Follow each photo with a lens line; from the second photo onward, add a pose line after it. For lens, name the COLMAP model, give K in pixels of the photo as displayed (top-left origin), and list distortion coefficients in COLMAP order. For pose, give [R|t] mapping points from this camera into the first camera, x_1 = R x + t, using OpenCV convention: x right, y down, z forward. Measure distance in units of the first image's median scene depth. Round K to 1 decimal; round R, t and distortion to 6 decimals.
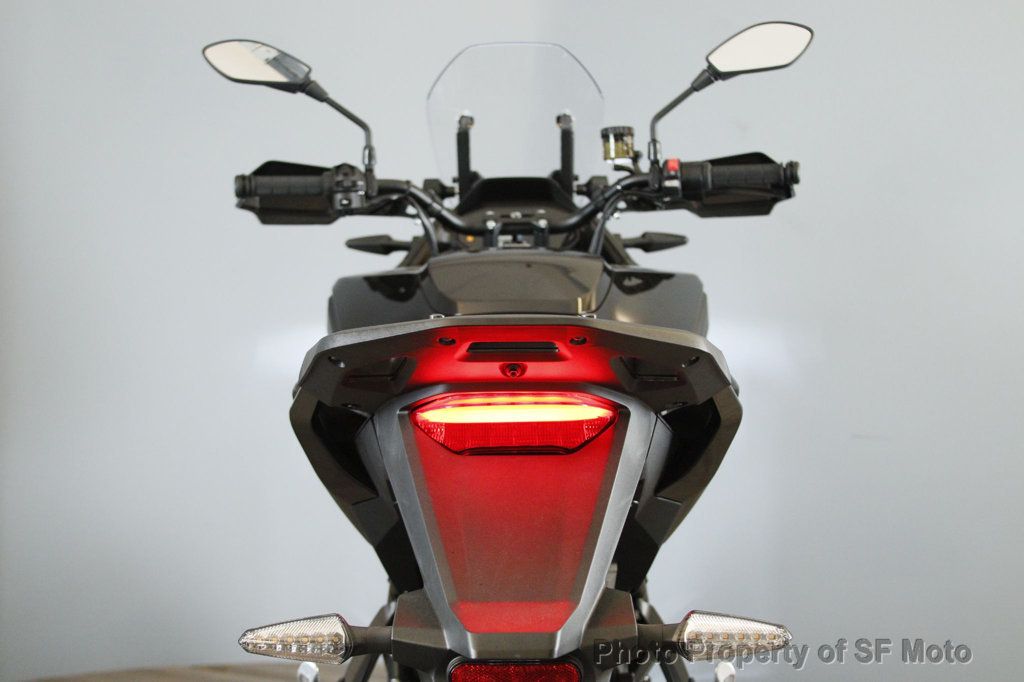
lens RADIAL K [[1670.2, 0, 513.0], [0, 1670.2, 343.2], [0, 0, 1]] dist [-0.130337, 0.000000]
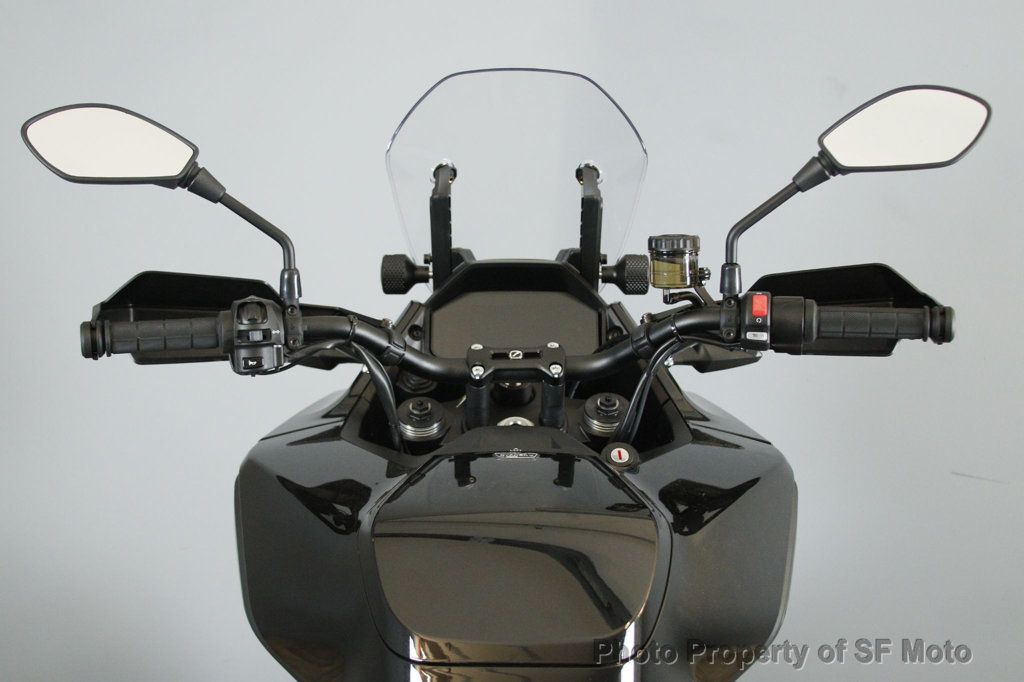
lens RADIAL K [[1512.1, 0, 512.3], [0, 1512.1, 337.6], [0, 0, 1]] dist [-0.122749, 0.000000]
pose [[0.999816, 0.016989, 0.008947, -0.005271], [-0.018197, 0.987077, 0.159211, -0.183516], [-0.006127, -0.159344, 0.987204, 0.412259]]
